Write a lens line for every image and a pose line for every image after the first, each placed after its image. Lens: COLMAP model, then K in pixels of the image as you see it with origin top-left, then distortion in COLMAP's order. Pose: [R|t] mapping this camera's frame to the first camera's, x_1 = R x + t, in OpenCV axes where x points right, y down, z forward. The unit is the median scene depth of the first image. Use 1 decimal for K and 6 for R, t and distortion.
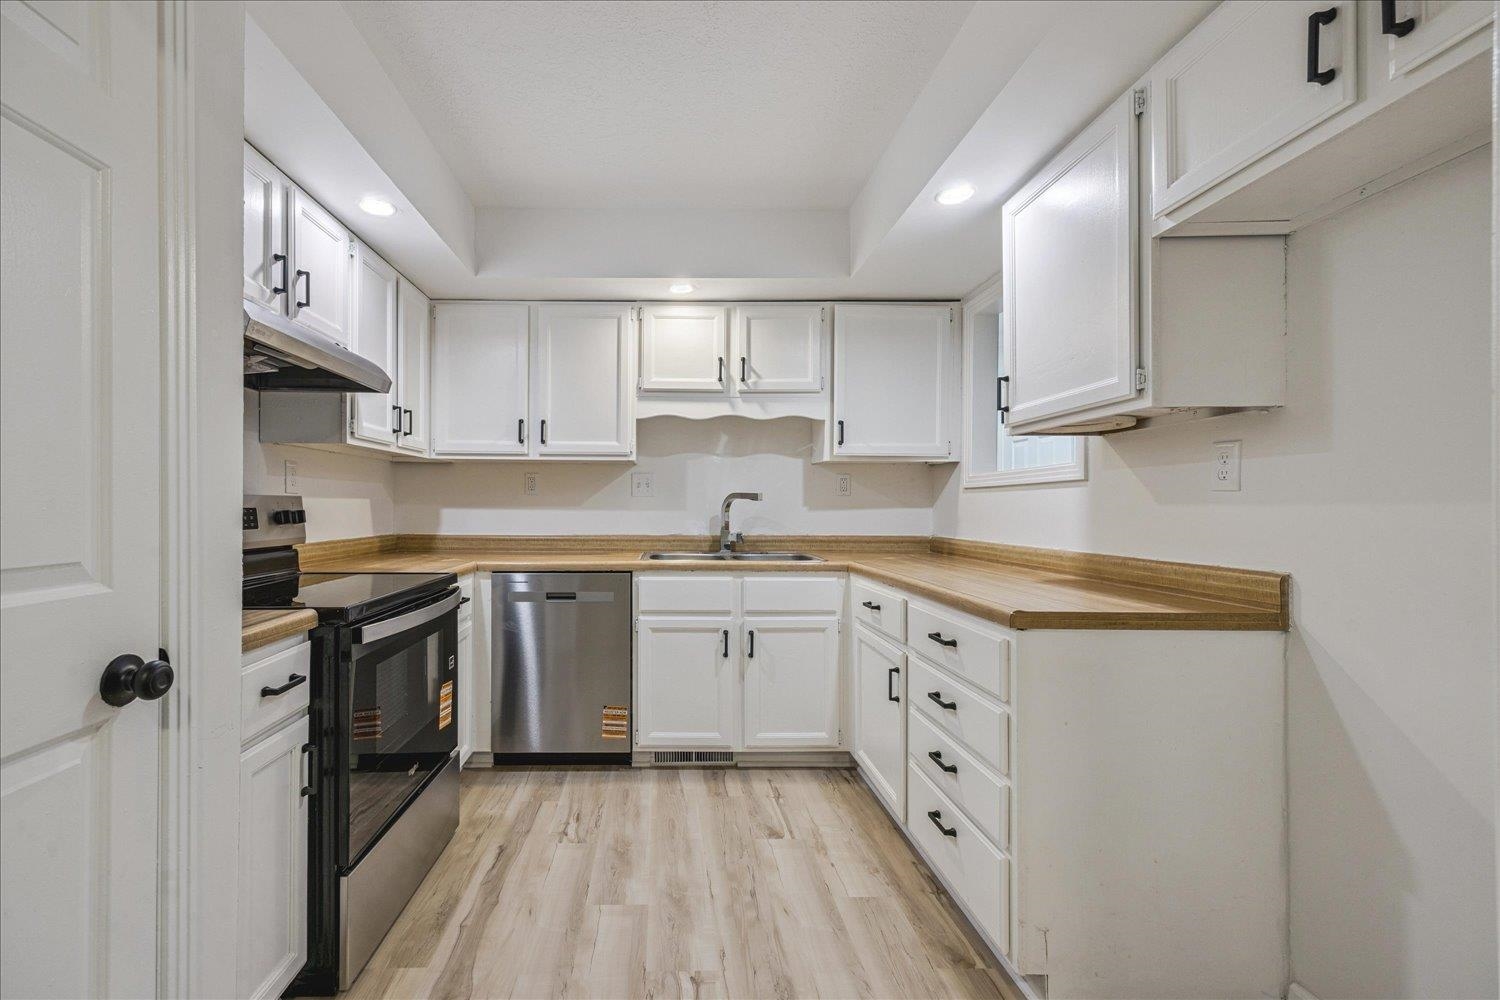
lens RADIAL K [[583.3, 0, 740.1], [0, 583.3, 496.5], [0, 0, 1]] dist [-0.001871, -0.000055]
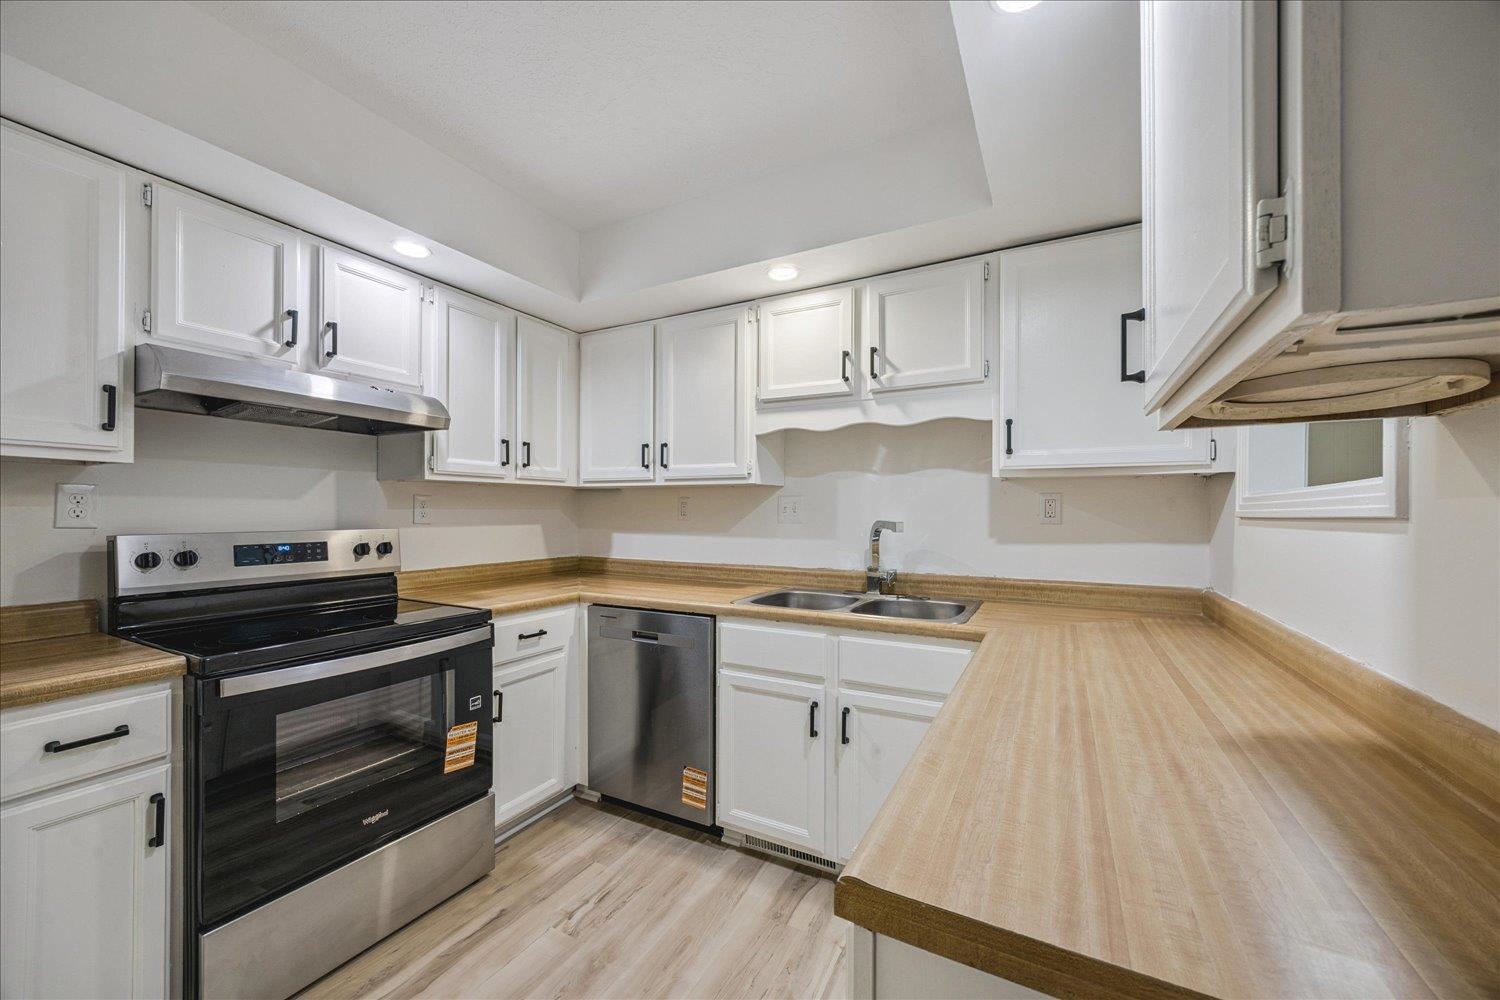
lens RADIAL K [[583.3, 0, 751.4], [0, 583.3, 512.0], [0, 0, 1]] dist [-0.001871, -0.000055]
pose [[0.872263, 0.000275, -0.489036, 0.245739], [0.001883, 0.999991, 0.003921, -0.023363], [0.489033, -0.004342, 0.872255, 0.246329]]
